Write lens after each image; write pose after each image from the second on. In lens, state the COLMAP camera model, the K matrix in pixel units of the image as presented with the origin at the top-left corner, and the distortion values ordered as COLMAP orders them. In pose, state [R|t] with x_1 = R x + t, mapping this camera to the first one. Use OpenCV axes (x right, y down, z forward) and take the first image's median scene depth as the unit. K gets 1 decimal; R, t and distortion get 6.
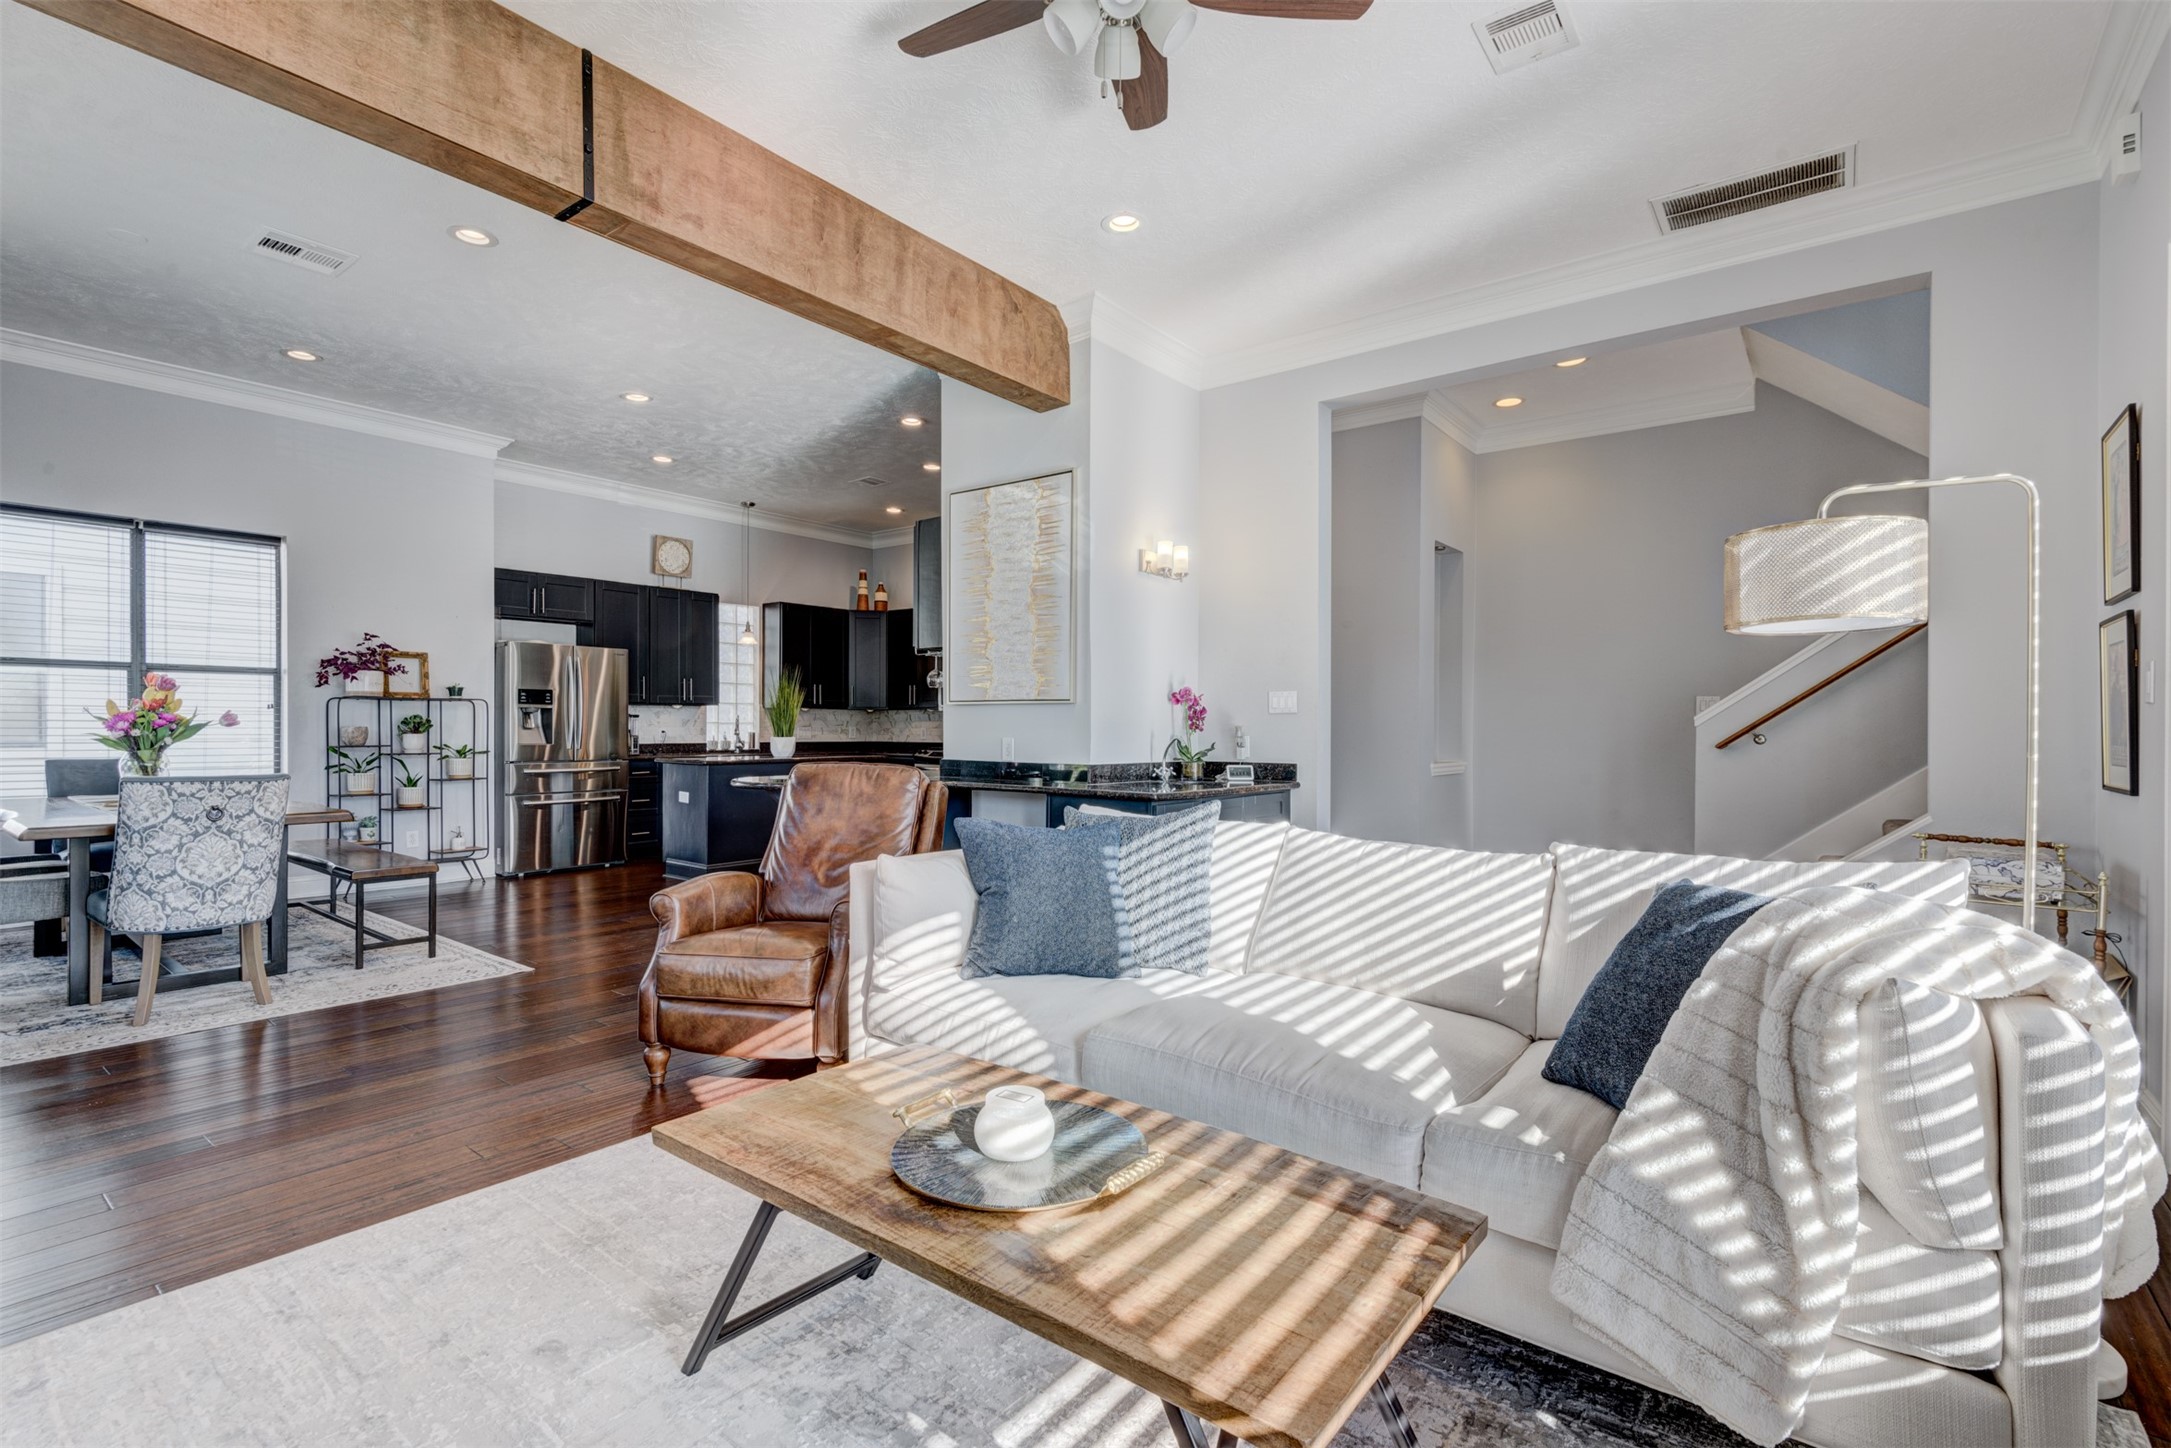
lens RADIAL K [[982.9, 0, 1091.9], [0, 982.9, 719.9], [0, 0, 1]] dist [-0.003761, -0.000926]
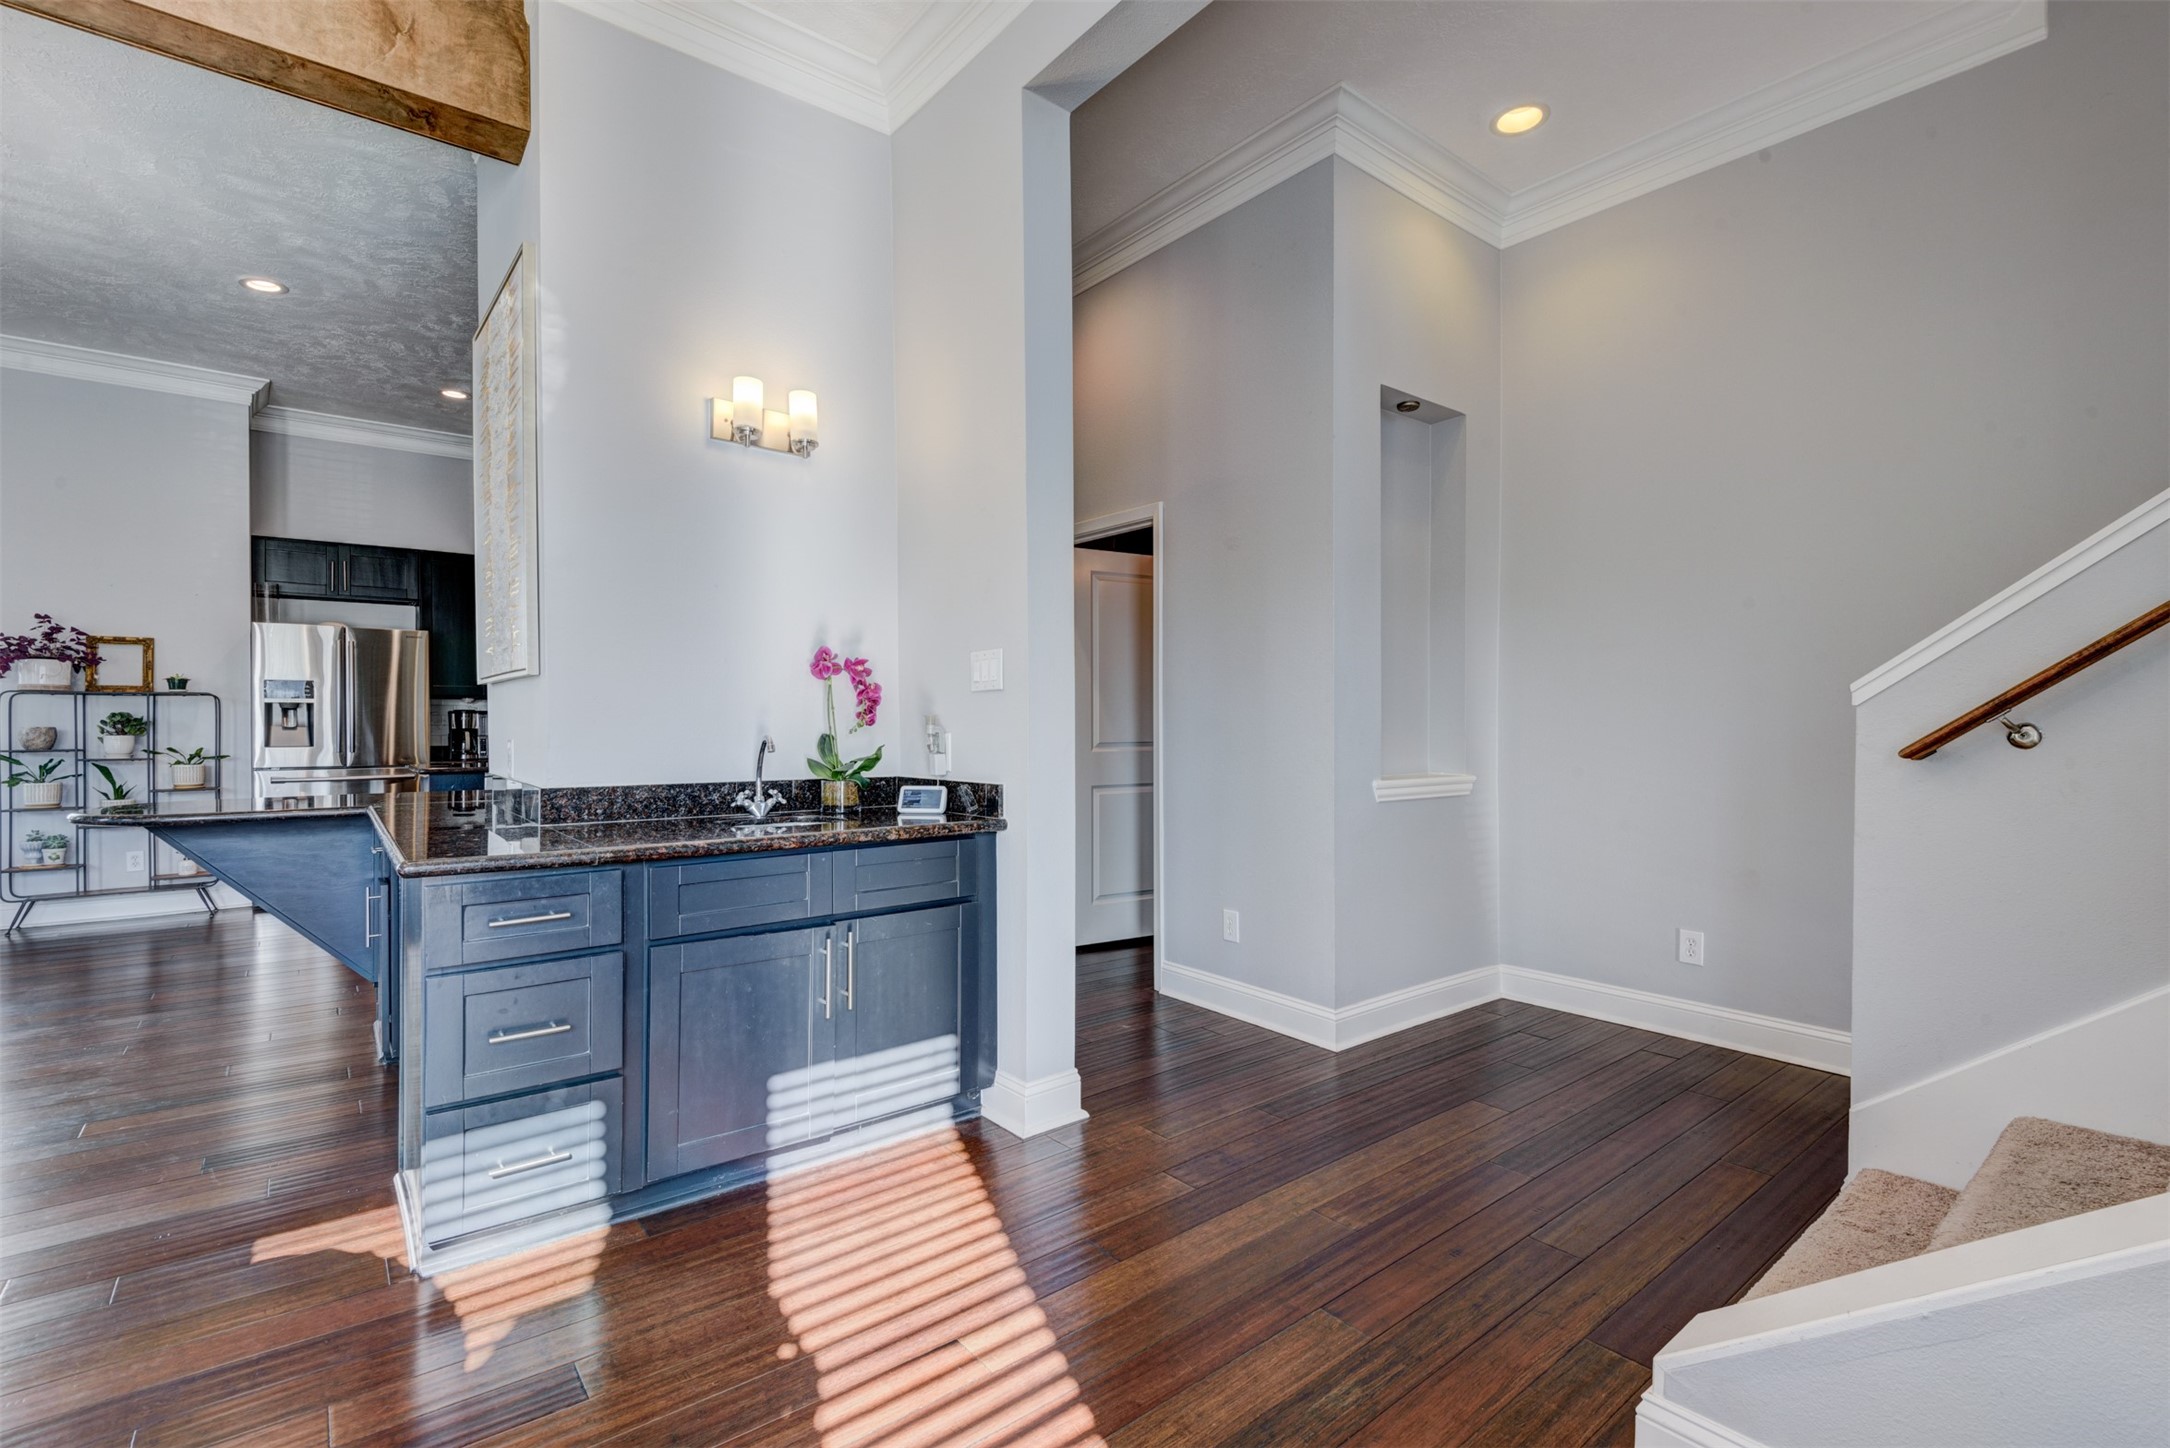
lens RADIAL K [[982.5, 0, 1085.0], [0, 982.5, 721.5], [0, 0, 1]] dist [-0.003761, -0.000926]
pose [[0.973815, -0.008034, -0.227200, 0.313790], [0.009141, 0.999951, 0.003819, 0.007314], [0.227158, -0.005796, 0.973841, 0.415748]]
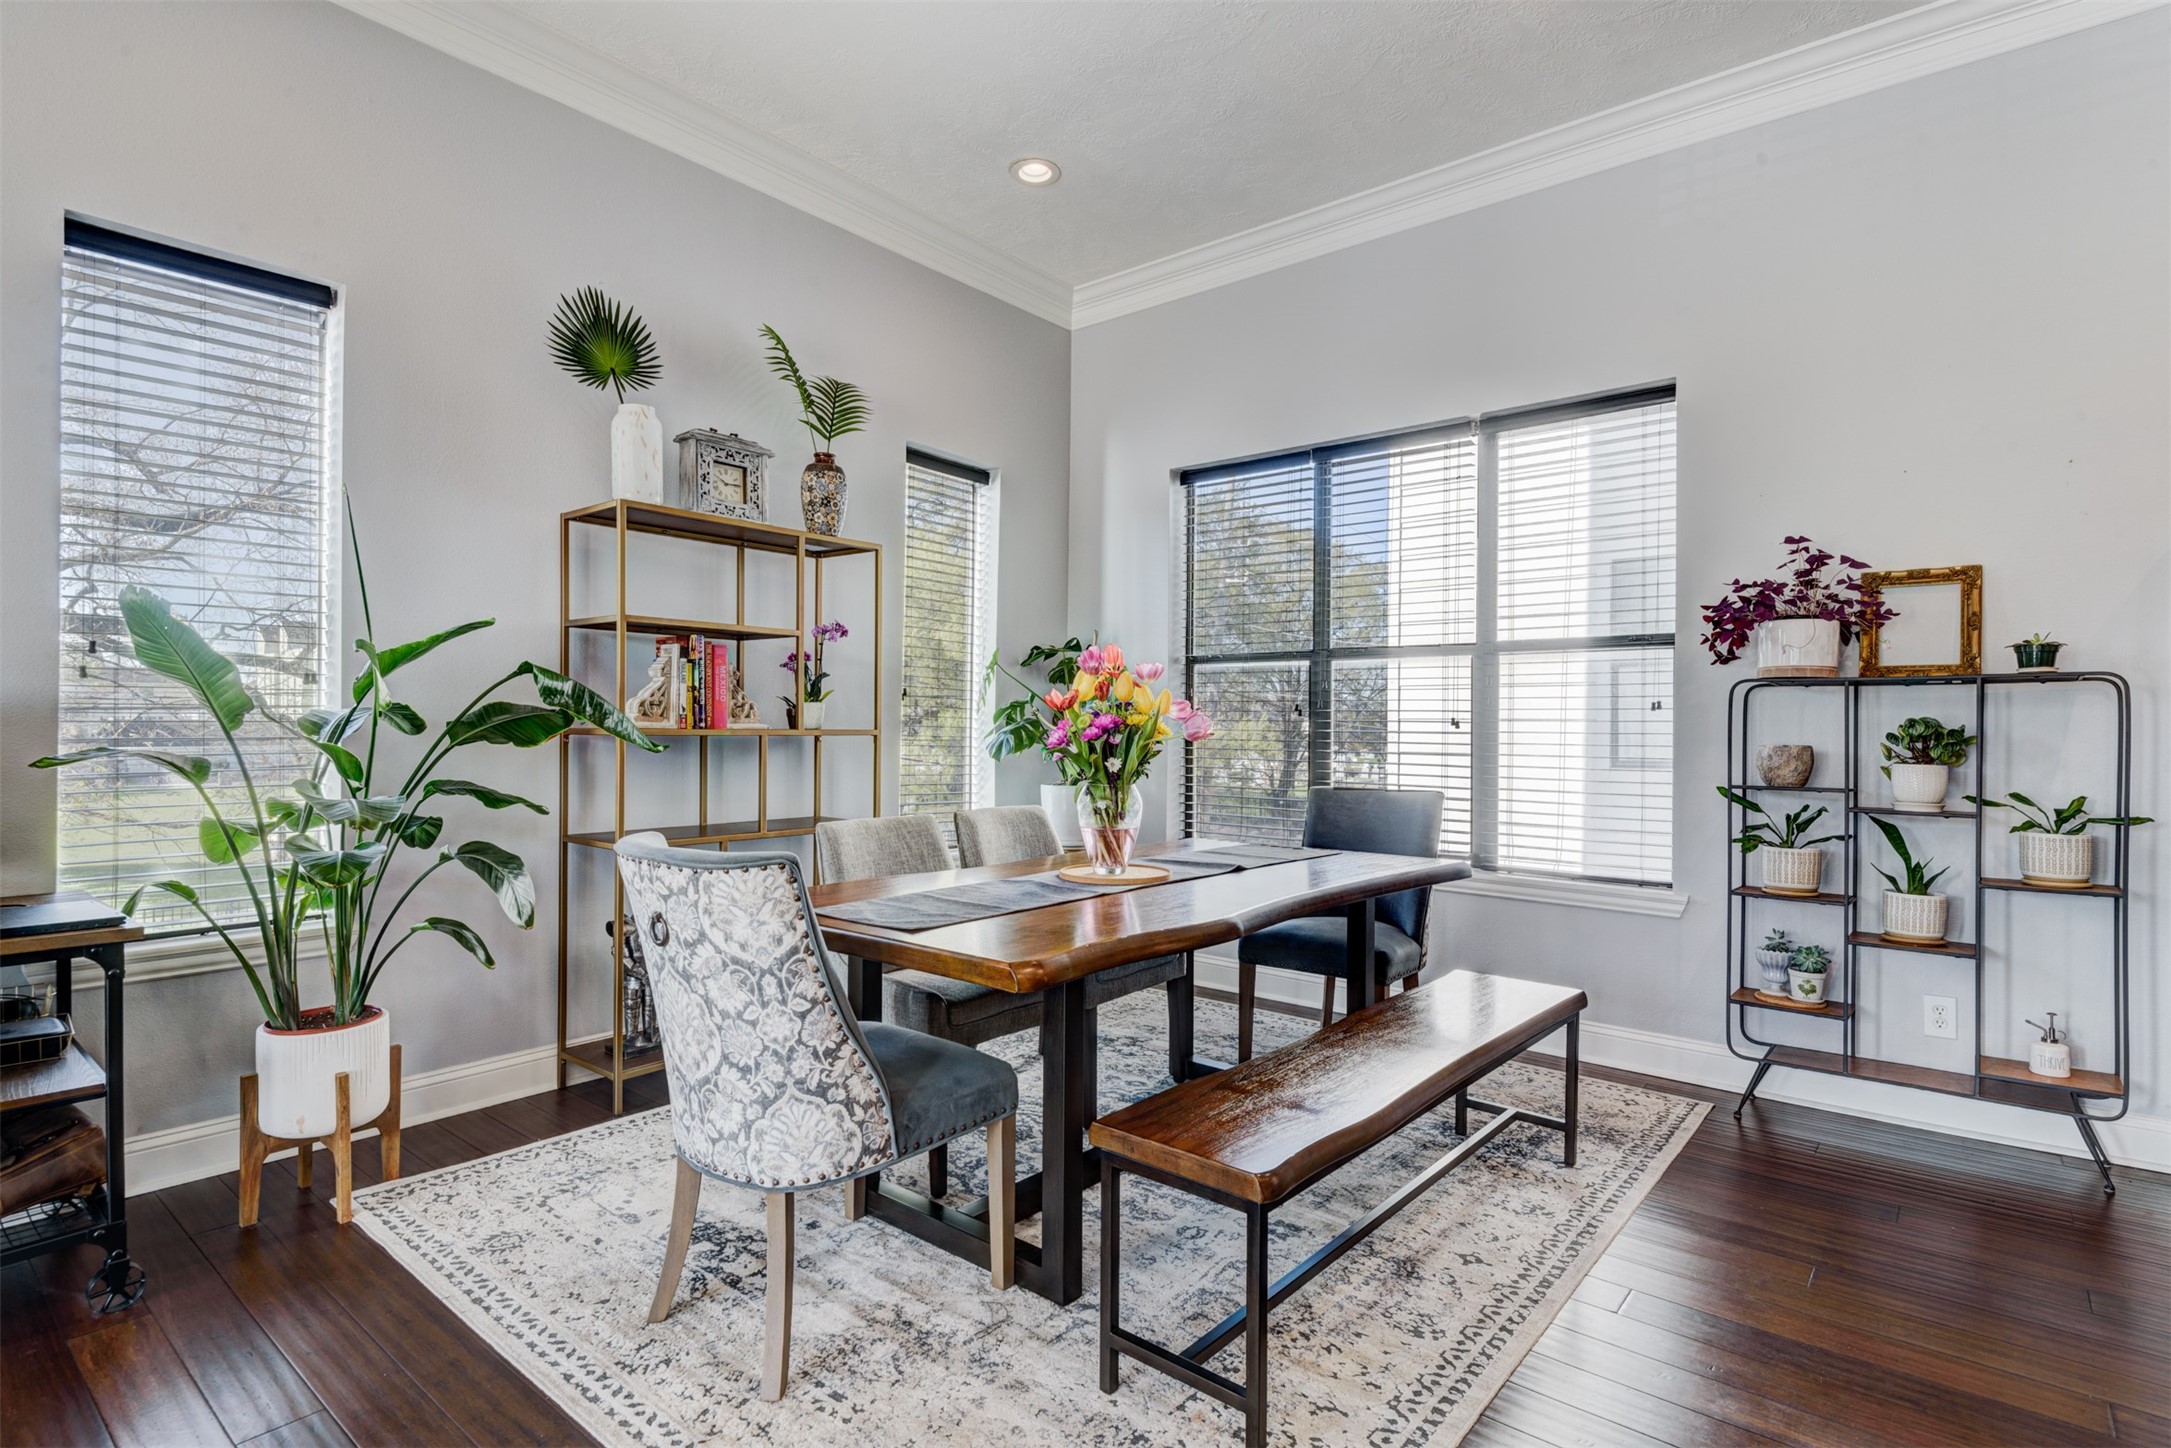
lens RADIAL K [[1101.3, 0, 1077.3], [0, 1101.3, 735.6], [0, 0, 1]] dist [-0.003206, 0.000099]
pose [[-0.030383, -0.000447, -0.999538, -0.238685], [-0.005254, 0.999986, -0.000288, 0.004503], [0.999525, 0.005243, -0.030385, 0.718416]]
